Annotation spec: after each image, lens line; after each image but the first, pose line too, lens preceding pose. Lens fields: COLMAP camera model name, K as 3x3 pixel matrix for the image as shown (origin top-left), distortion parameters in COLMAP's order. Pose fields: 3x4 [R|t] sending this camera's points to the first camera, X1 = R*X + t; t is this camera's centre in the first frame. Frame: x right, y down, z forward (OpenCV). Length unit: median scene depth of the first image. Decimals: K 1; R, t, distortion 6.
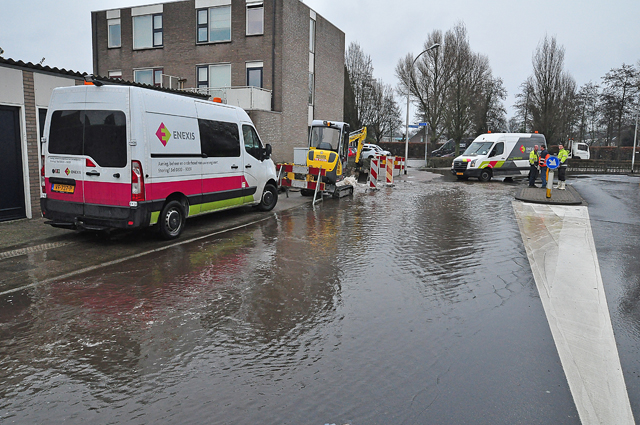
lens RADIAL K [[462.2, 0, 326.5], [0, 462.2, 208.0], [0, 0, 1]] dist [-0.135573, 0.119459]
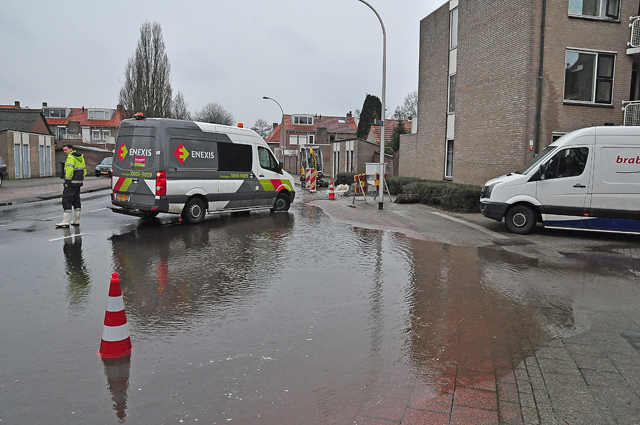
lens RADIAL K [[462.2, 0, 326.5], [0, 462.2, 208.0], [0, 0, 1]] dist [-0.135573, 0.119459]
pose [[-0.842194, 0.018217, -0.538867, 0.637624], [-0.110441, 0.972410, 0.205480, -0.220120], [0.527742, 0.232567, -0.816946, 1.712144]]
